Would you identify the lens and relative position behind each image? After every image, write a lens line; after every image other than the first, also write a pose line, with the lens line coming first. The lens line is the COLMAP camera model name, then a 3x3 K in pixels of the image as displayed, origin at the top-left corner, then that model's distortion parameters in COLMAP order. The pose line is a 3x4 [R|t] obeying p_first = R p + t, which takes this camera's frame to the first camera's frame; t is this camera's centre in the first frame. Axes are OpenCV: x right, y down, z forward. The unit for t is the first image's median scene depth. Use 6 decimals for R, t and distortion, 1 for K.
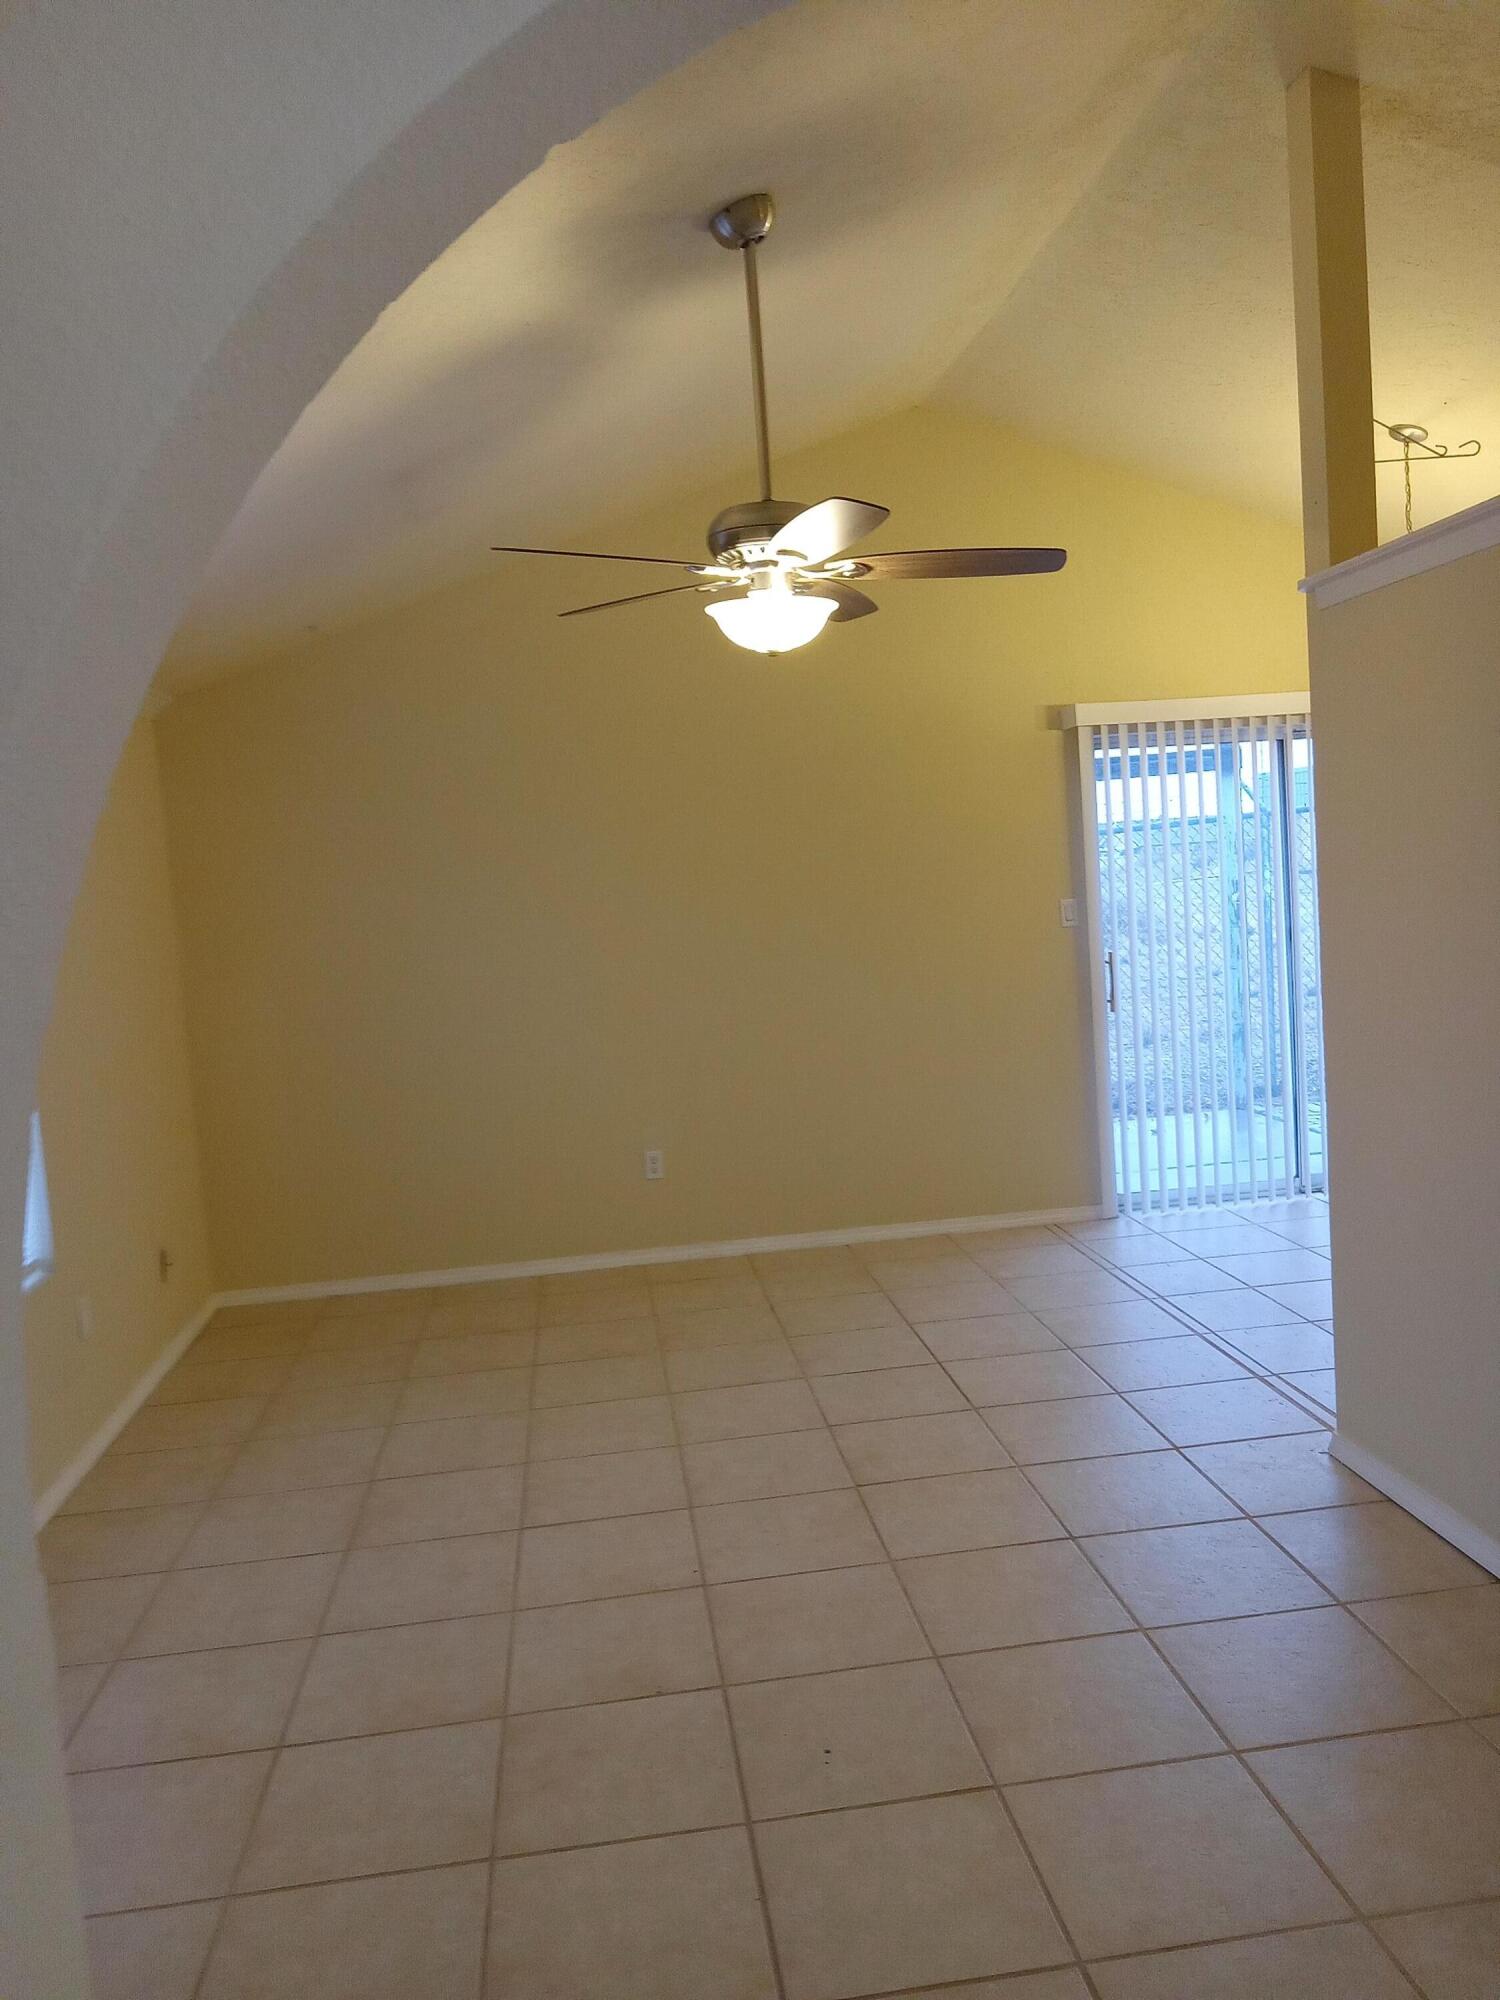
lens RADIAL K [[1479.3, 0, 740.9], [0, 1479.3, 1000.0], [0, 0, 1]] dist [-0.019470, -0.001087]
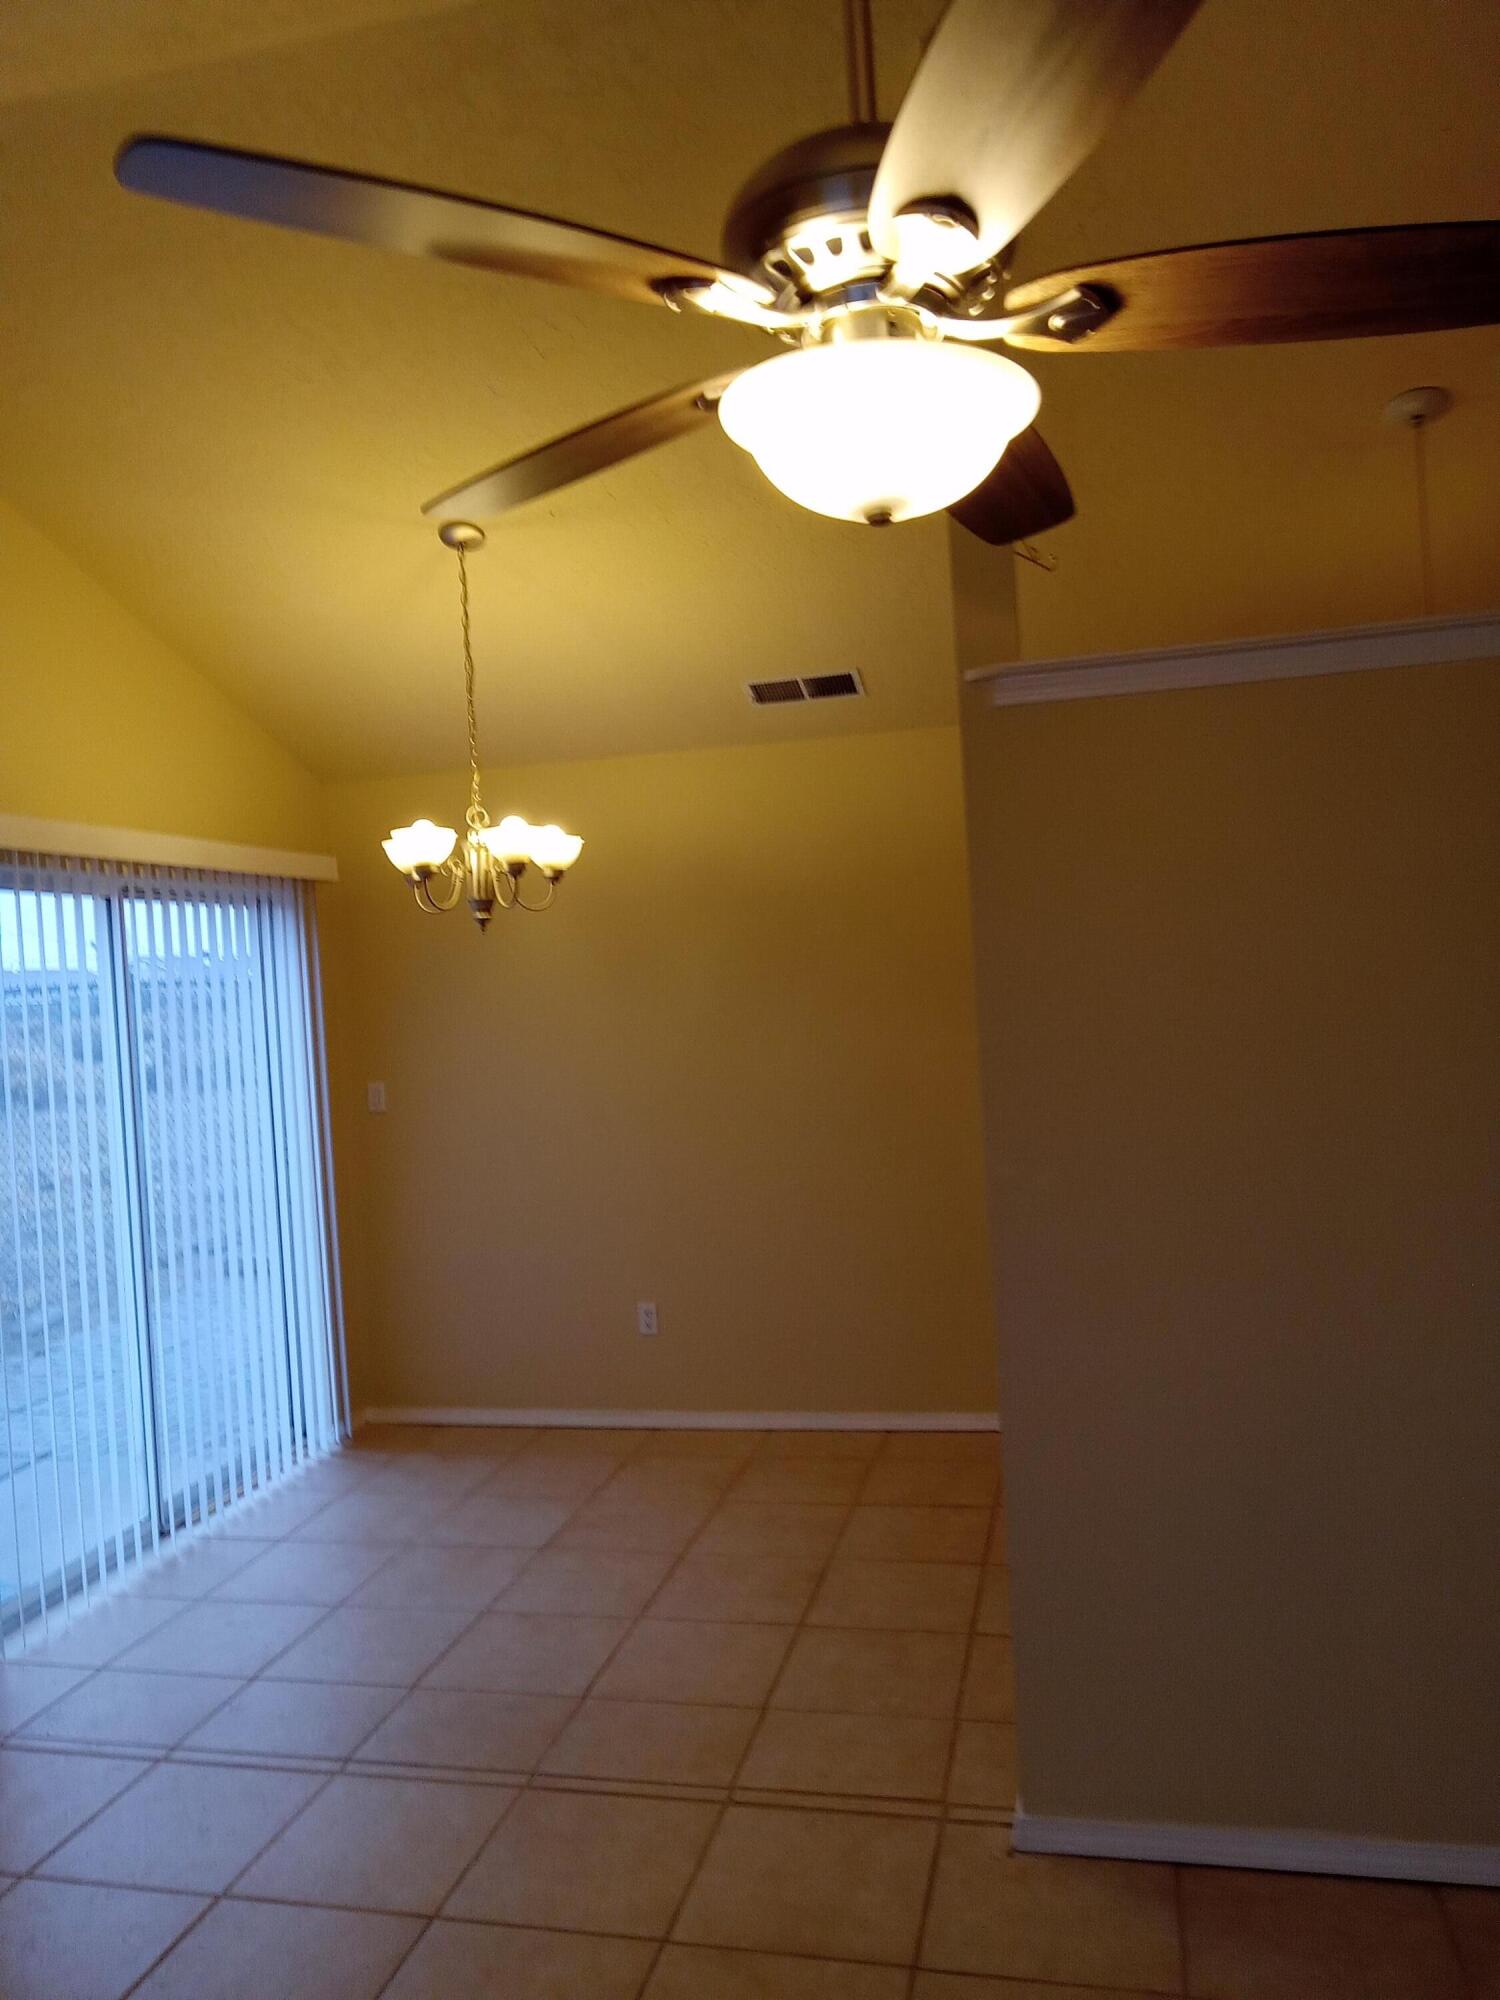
lens RADIAL K [[1474.4, 0, 750.0], [0, 1474.4, 1000.0], [0, 0, 1]] dist [-0.002227, -0.005106]
pose [[0.340058, 0.036960, 0.939678, -0.297894], [0.112840, 0.990404, -0.079791, -0.053682], [-0.933610, 0.133166, 0.332625, 0.717305]]
